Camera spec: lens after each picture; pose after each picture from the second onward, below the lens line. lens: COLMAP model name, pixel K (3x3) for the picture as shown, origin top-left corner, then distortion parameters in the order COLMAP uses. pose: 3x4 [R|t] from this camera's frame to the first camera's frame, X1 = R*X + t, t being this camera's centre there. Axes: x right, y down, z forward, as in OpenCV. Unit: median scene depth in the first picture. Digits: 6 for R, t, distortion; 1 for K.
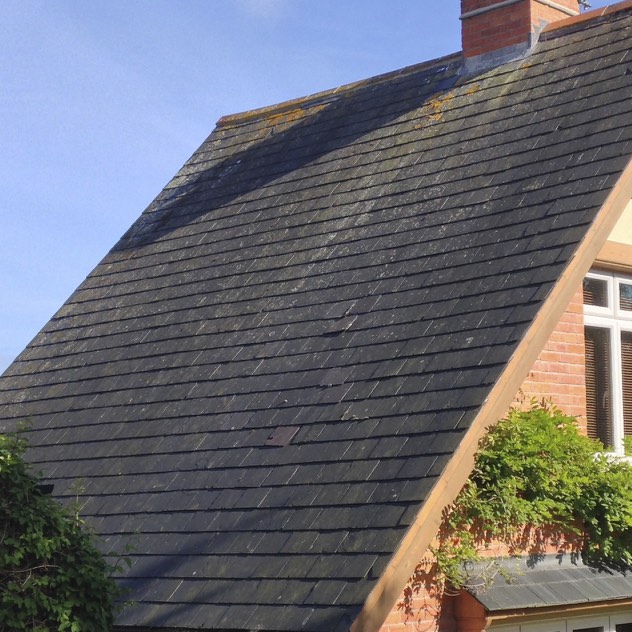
lens RADIAL K [[1327.7, 0, 316.0], [0, 1327.7, 316.0], [0, 0, 1]] dist [-0.085881, -0.700075]
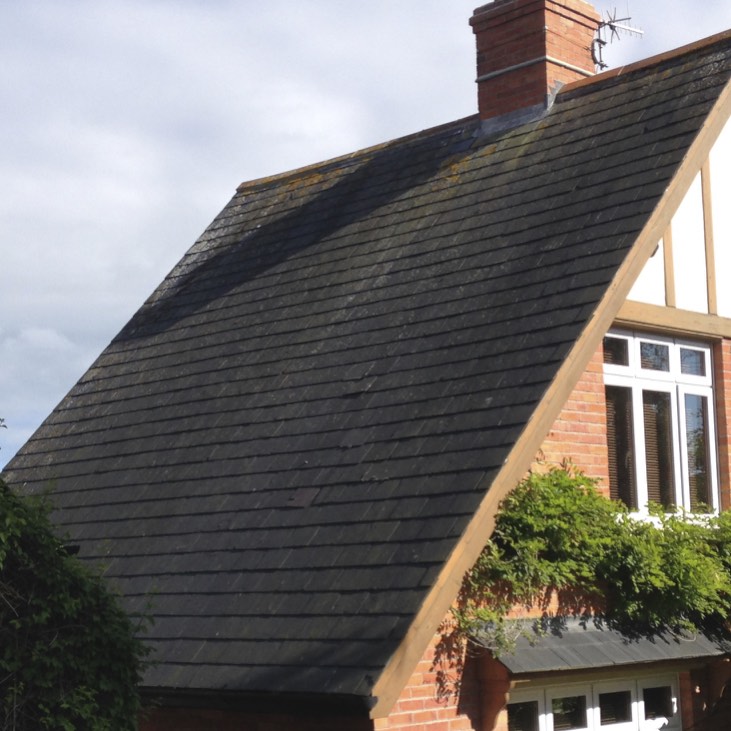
lens RADIAL K [[1535.7, 0, 365.5], [0, 1535.7, 365.5], [0, 0, 1]] dist [-0.085881, -0.700075]
pose [[0.999666, -0.008290, 0.024470, -0.005600], [0.008469, 0.999938, -0.007185, -0.000632], [-0.024409, 0.007389, 0.999675, -0.162884]]
